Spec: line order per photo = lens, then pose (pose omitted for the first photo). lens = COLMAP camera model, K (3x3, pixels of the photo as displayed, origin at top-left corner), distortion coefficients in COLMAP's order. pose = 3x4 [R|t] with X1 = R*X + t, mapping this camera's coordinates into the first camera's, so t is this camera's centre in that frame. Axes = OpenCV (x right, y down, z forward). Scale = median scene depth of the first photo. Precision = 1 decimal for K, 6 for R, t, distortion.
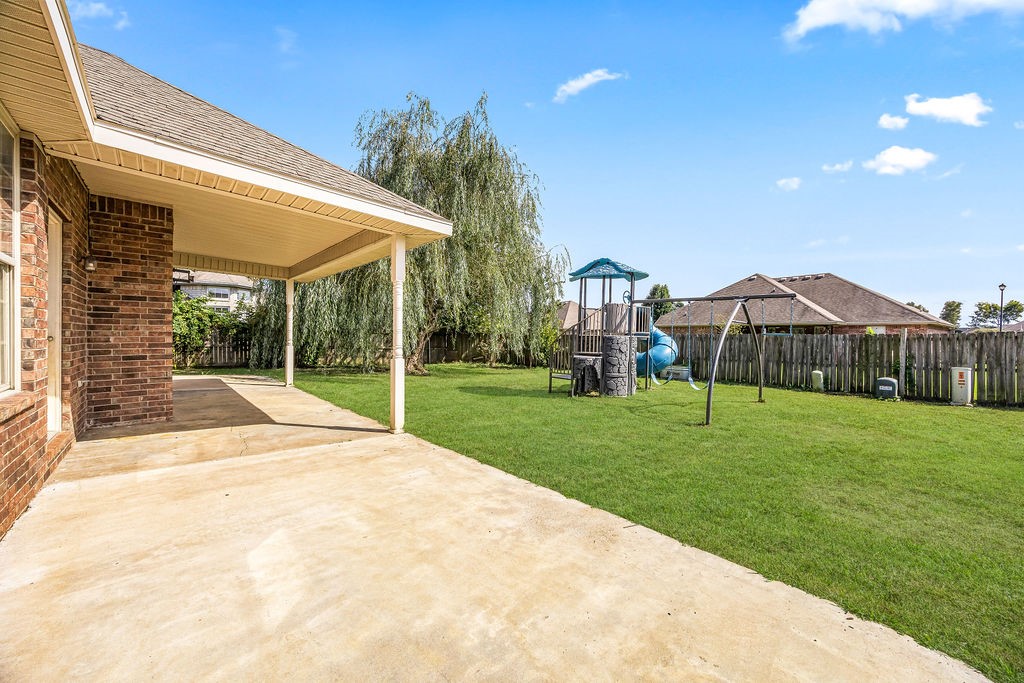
lens RADIAL K [[393.3, 0, 512.4], [0, 393.3, 344.1], [0, 0, 1]] dist [-0.000665, 0.000097]
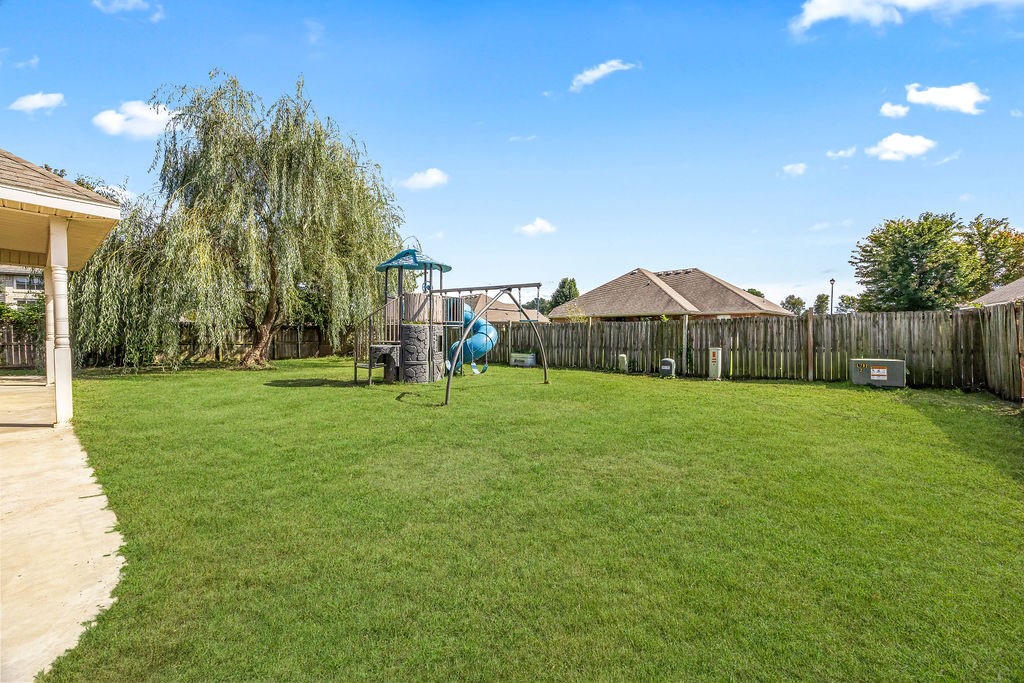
lens RADIAL K [[393.3, 0, 512.1], [0, 393.3, 339.9], [0, 0, 1]] dist [-0.000665, 0.000097]
pose [[0.986832, -0.019336, 0.160589, 0.290653], [0.018451, 0.999805, 0.007002, 0.013631], [-0.160693, -0.003947, 0.986997, -0.048649]]
